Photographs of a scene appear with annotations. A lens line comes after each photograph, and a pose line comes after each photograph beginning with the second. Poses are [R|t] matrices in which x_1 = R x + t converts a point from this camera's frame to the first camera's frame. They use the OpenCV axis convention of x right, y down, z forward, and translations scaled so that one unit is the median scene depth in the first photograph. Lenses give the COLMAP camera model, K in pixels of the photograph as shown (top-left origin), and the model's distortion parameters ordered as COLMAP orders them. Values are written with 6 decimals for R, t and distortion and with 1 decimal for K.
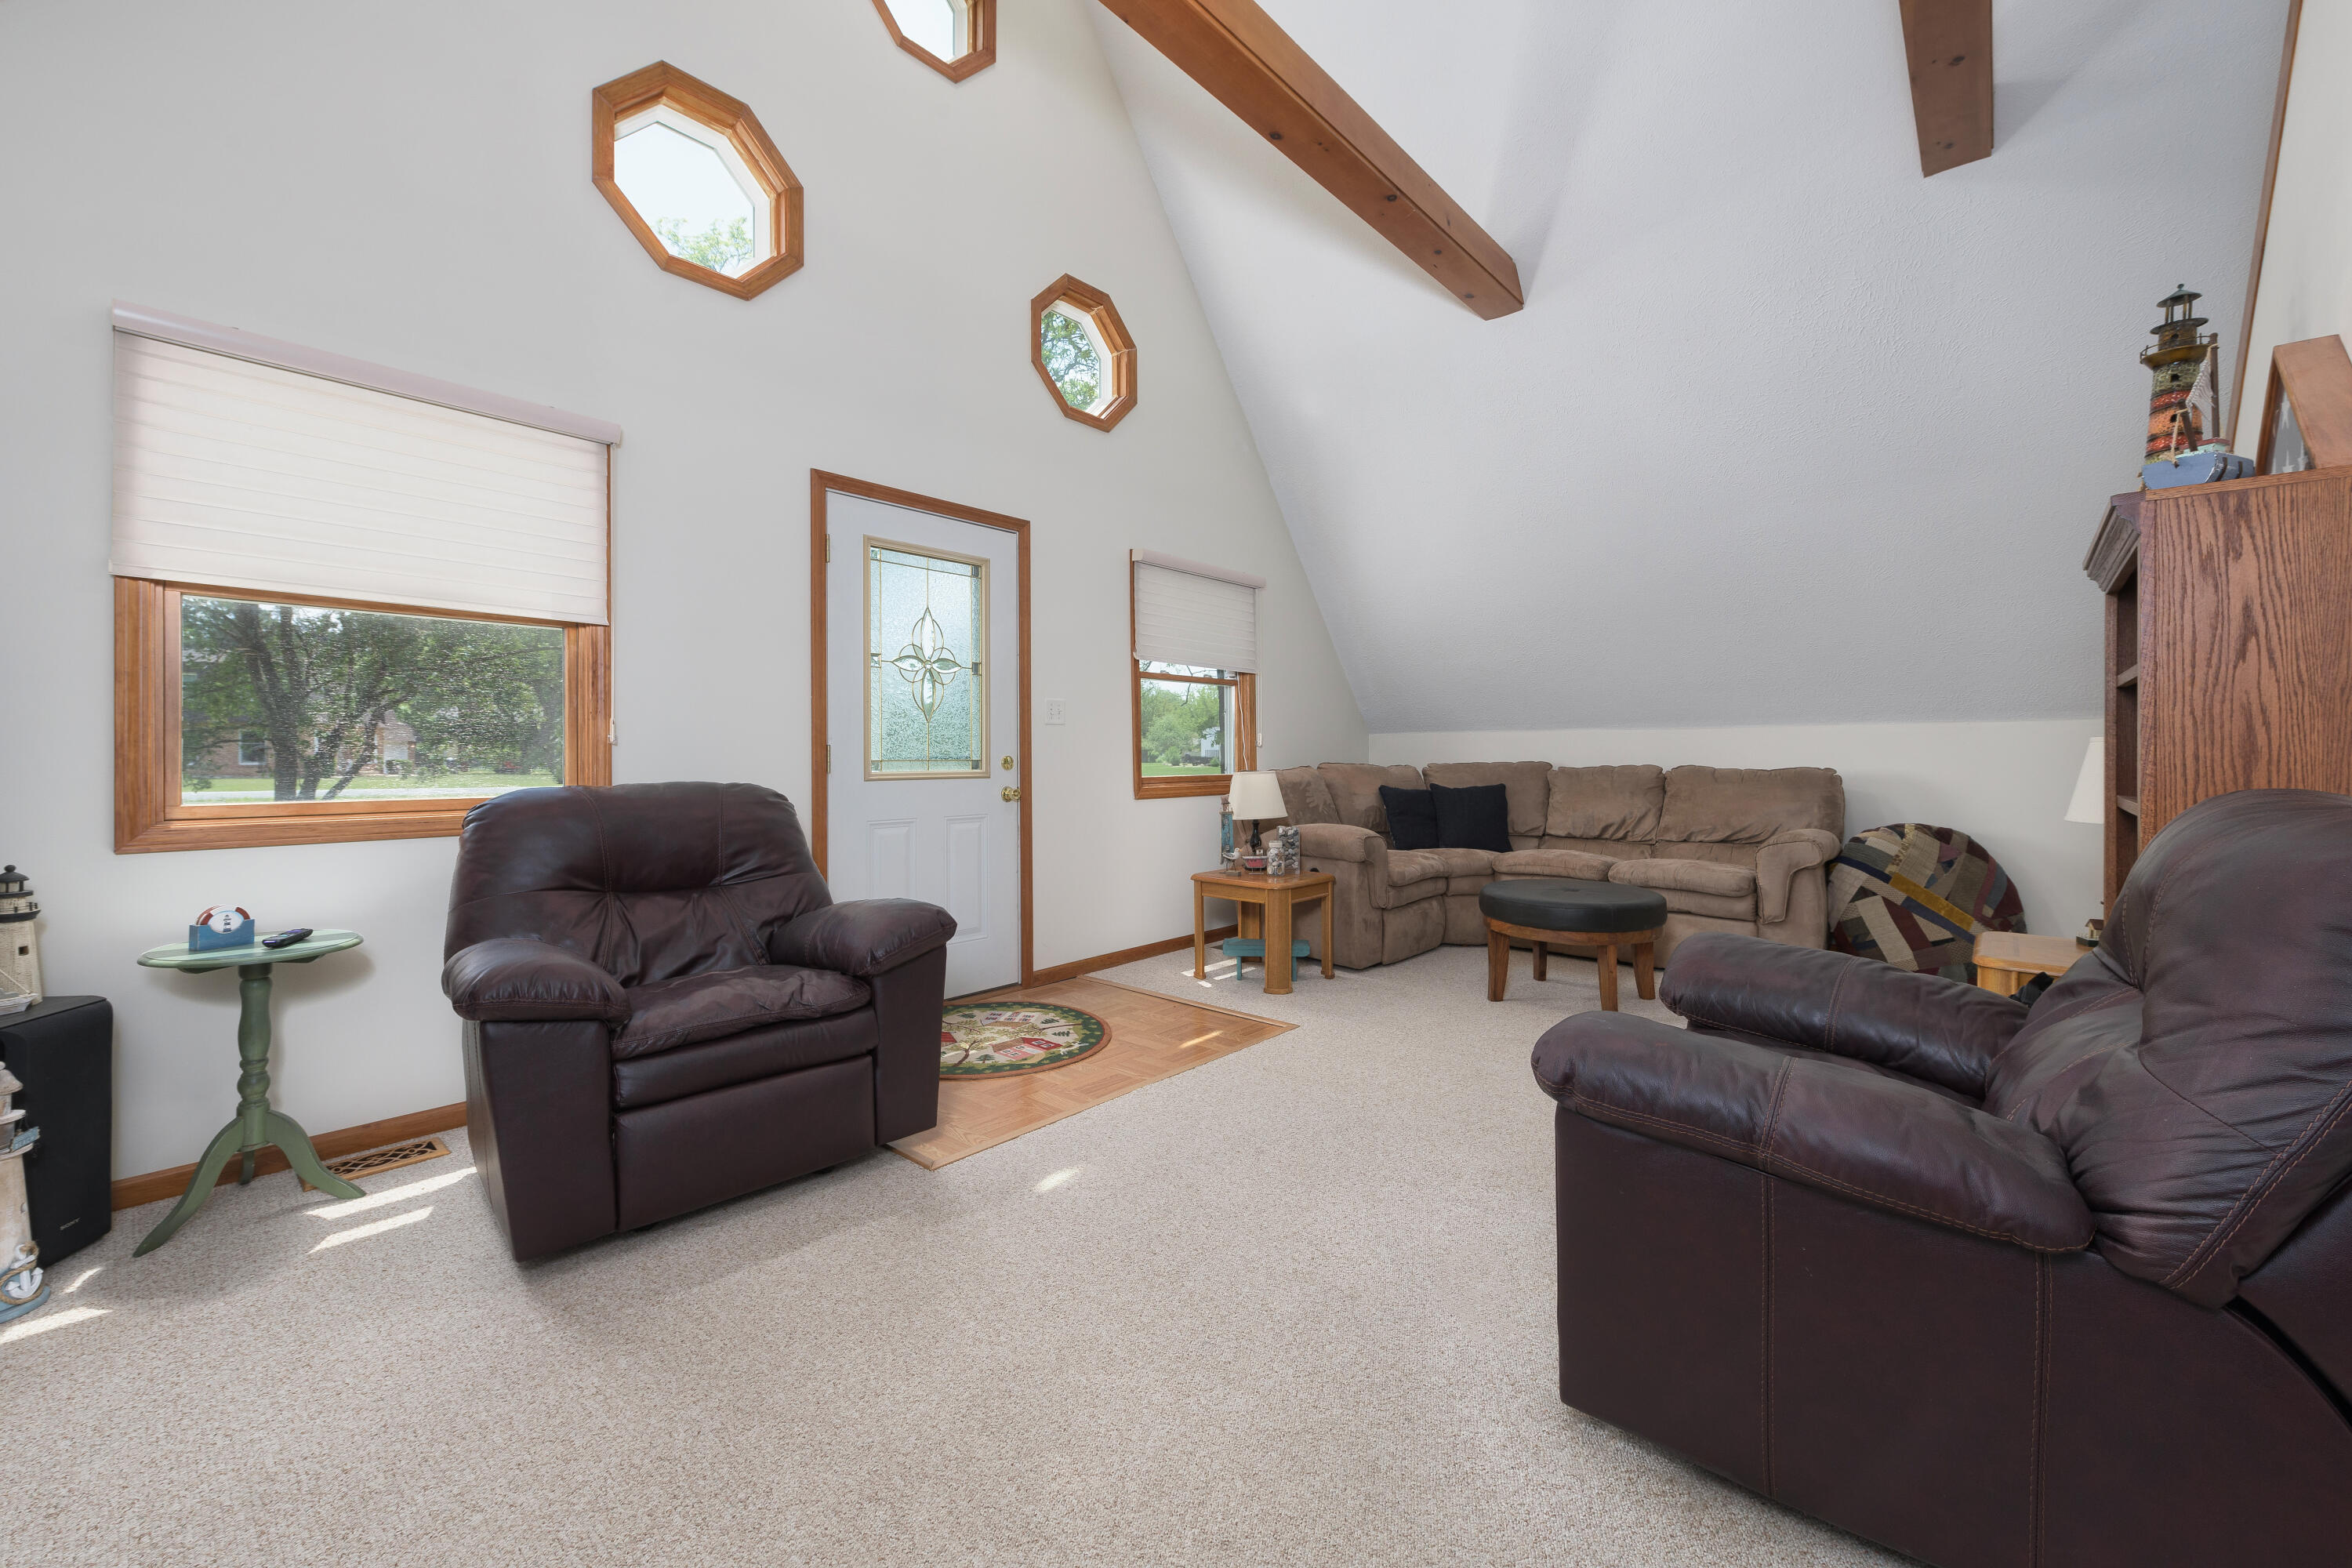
lens RADIAL K [[941.2, 0, 1163.8], [0, 941.2, 761.0], [0, 0, 1]] dist [-0.002299, -0.000470]
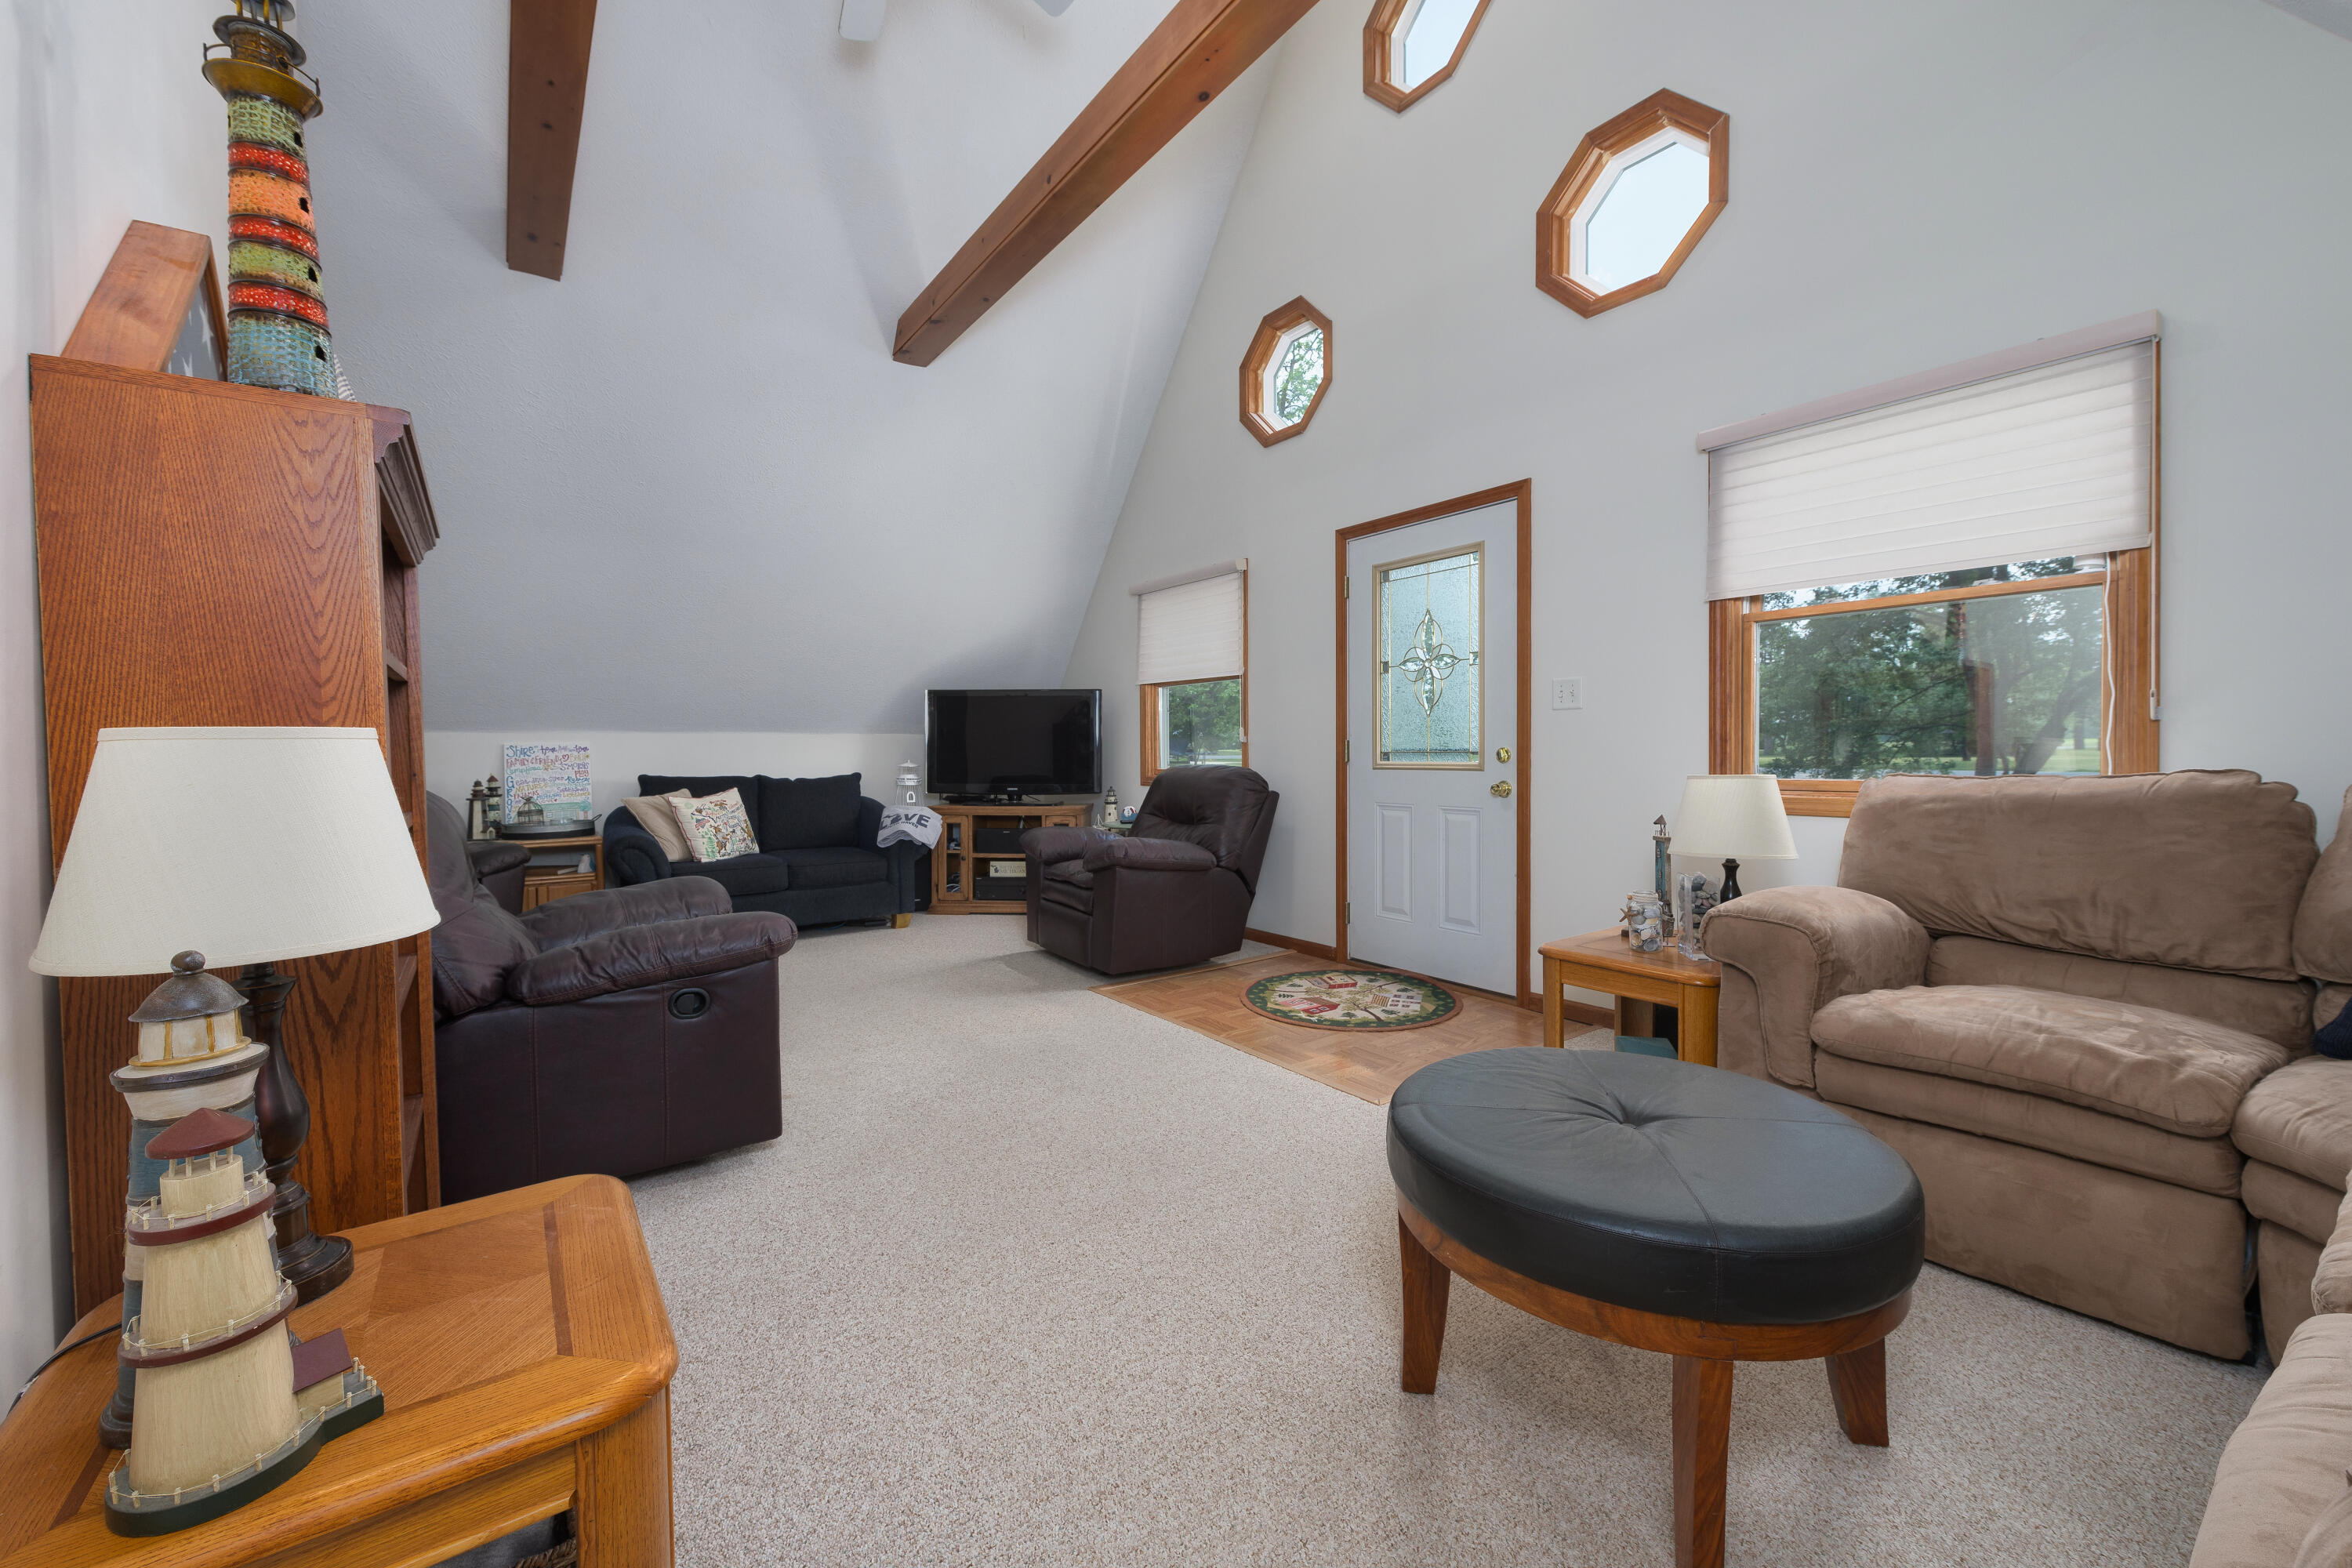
lens RADIAL K [[941.2, 0, 1169.4], [0, 941.2, 786.8], [0, 0, 1]] dist [-0.002299, -0.000470]
pose [[-0.230395, 0.040736, -0.972244, 0.984282], [0.000348, 0.999127, 0.041780, -0.007684], [0.973097, 0.009288, -0.230208, 1.087948]]
